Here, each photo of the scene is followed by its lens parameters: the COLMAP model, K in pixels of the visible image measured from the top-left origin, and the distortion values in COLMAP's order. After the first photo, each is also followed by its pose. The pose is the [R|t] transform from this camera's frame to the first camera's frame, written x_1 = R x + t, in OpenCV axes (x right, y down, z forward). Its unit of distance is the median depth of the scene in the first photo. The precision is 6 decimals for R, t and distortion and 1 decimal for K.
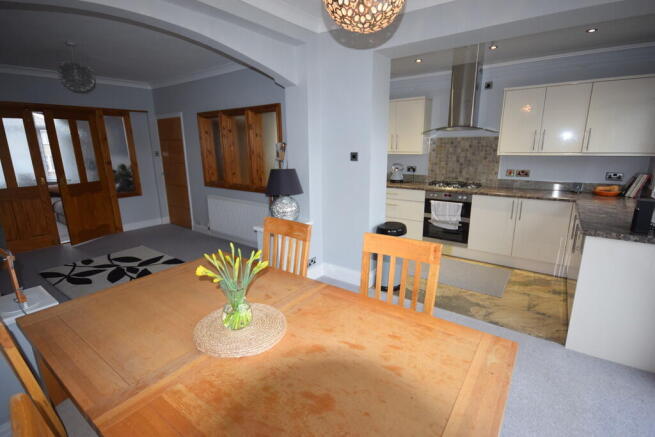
lens RADIAL K [[314.1, 0, 327.5], [0, 314.1, 218.5], [0, 0, 1]] dist [0.002738, 0.000468]
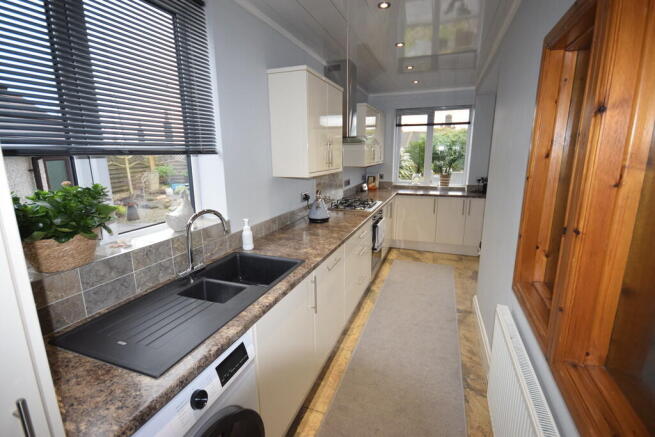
lens RADIAL K [[304.2, 0, 327.5], [0, 304.2, 218.5], [0, 0, 1]] dist [-0.001371, 0.000251]
pose [[-0.273773, -0.189646, 0.942912, -0.377458], [0.236330, 0.937046, 0.257084, -0.305988], [-0.932307, 0.293221, -0.211719, 1.288068]]
